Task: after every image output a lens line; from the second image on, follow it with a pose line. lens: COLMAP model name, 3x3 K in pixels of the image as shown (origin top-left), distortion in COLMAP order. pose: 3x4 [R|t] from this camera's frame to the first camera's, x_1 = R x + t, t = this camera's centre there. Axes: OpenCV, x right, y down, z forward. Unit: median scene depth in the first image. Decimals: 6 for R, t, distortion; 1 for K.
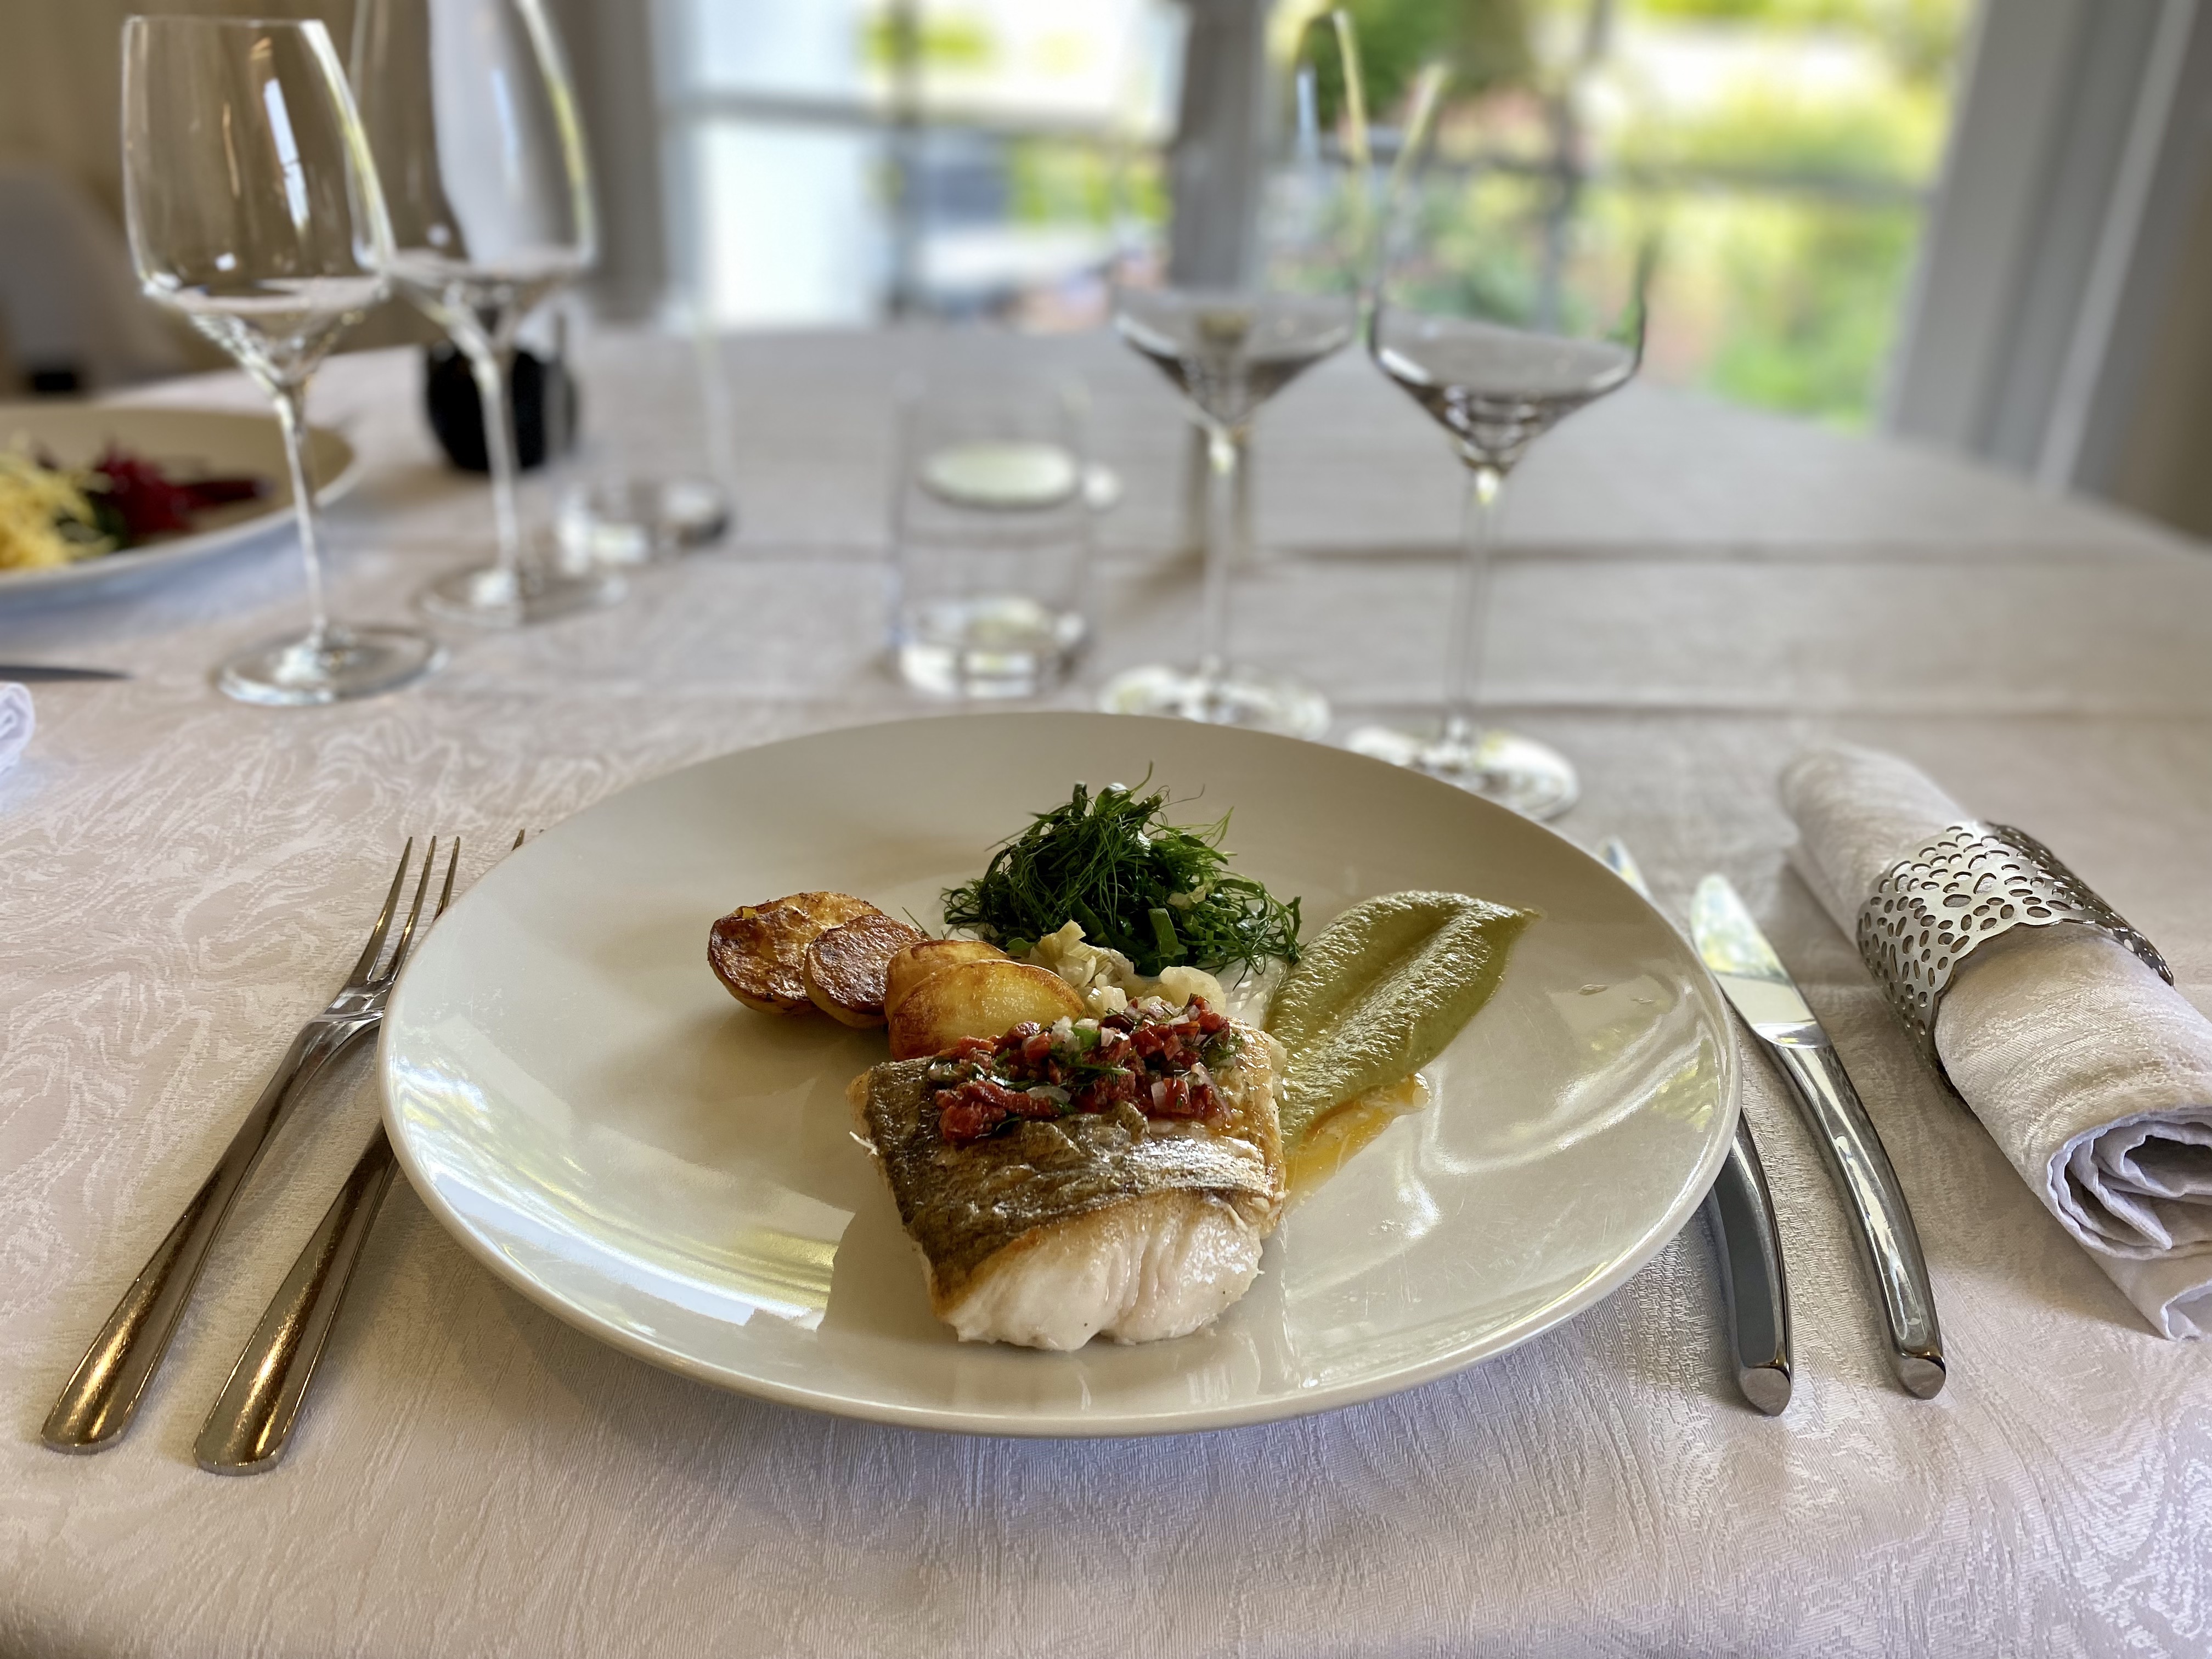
lens RADIAL K [[1755.8, 0, 1106.0], [0, 1755.8, 829.5], [0, 0, 1]] dist [0.046815, -0.013881]
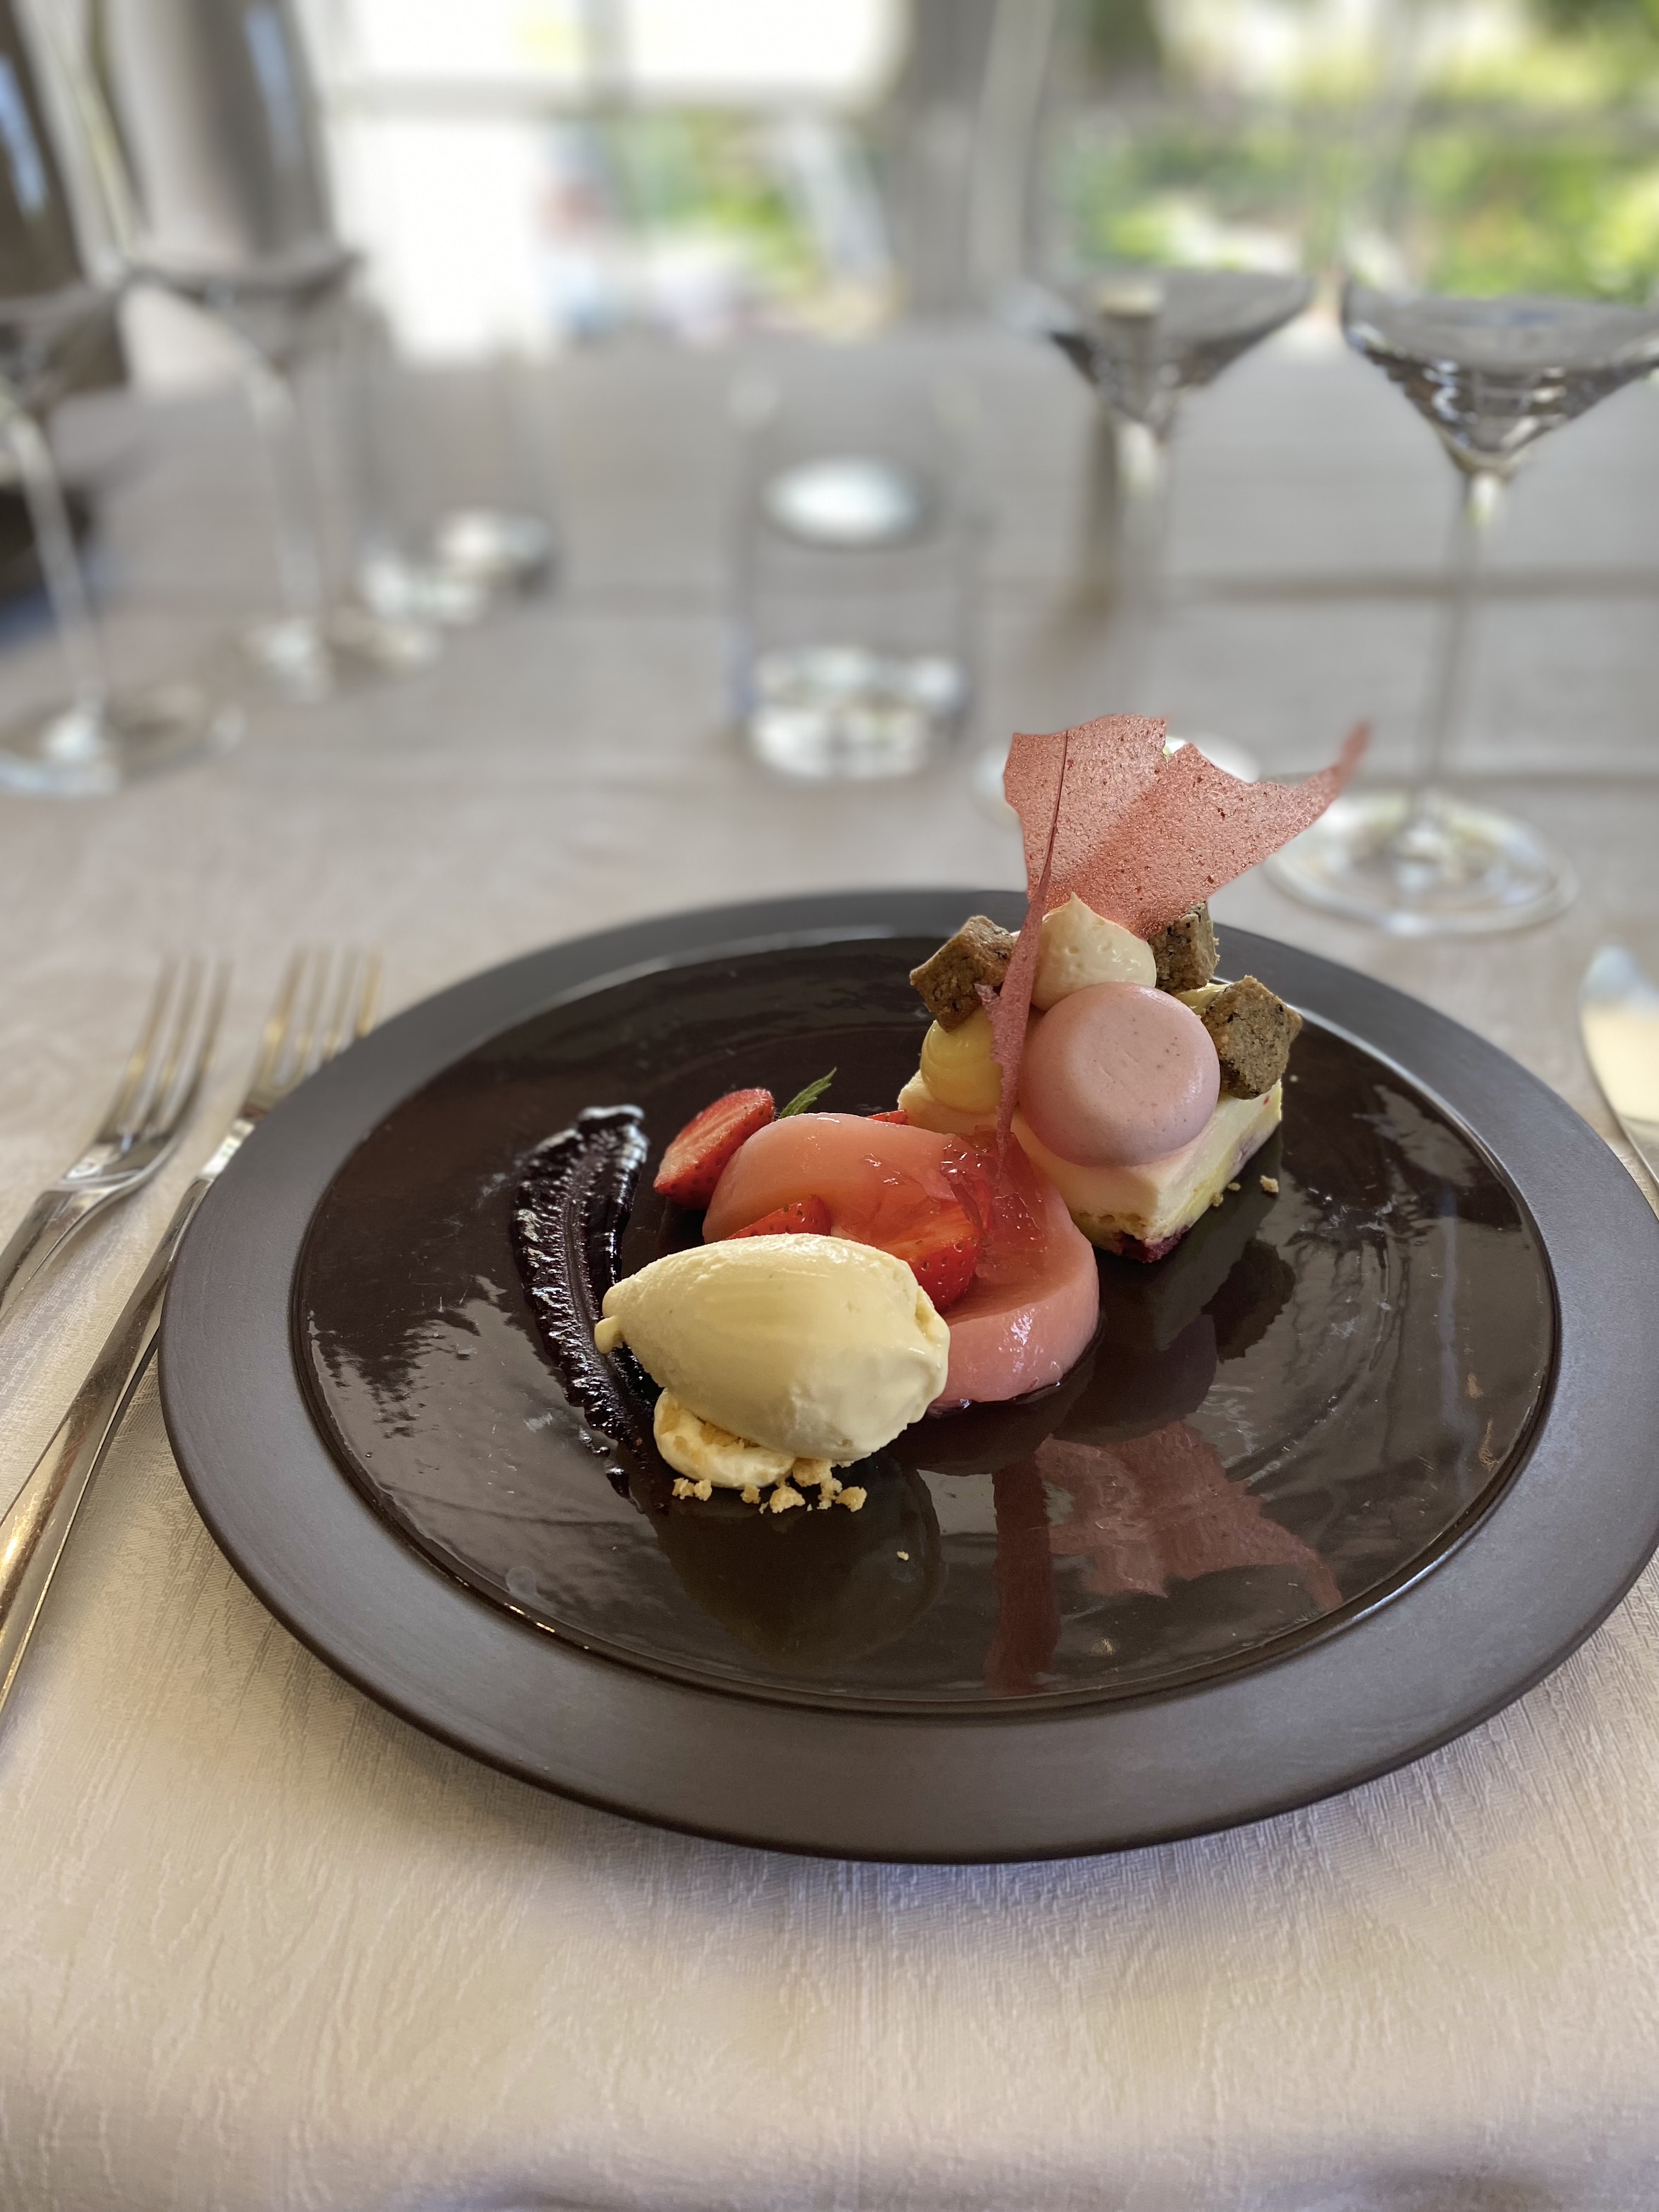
lens RADIAL K [[1749.2, 0, 817.7], [0, 1749.2, 1145.7], [0, 0, 1]] dist [0.017335, 0.000680]
pose [[0.997070, 0.008939, -0.075970, -0.025258], [0.002058, 0.989655, 0.143451, -0.030892], [0.076467, -0.143187, 0.986737, 0.224207]]
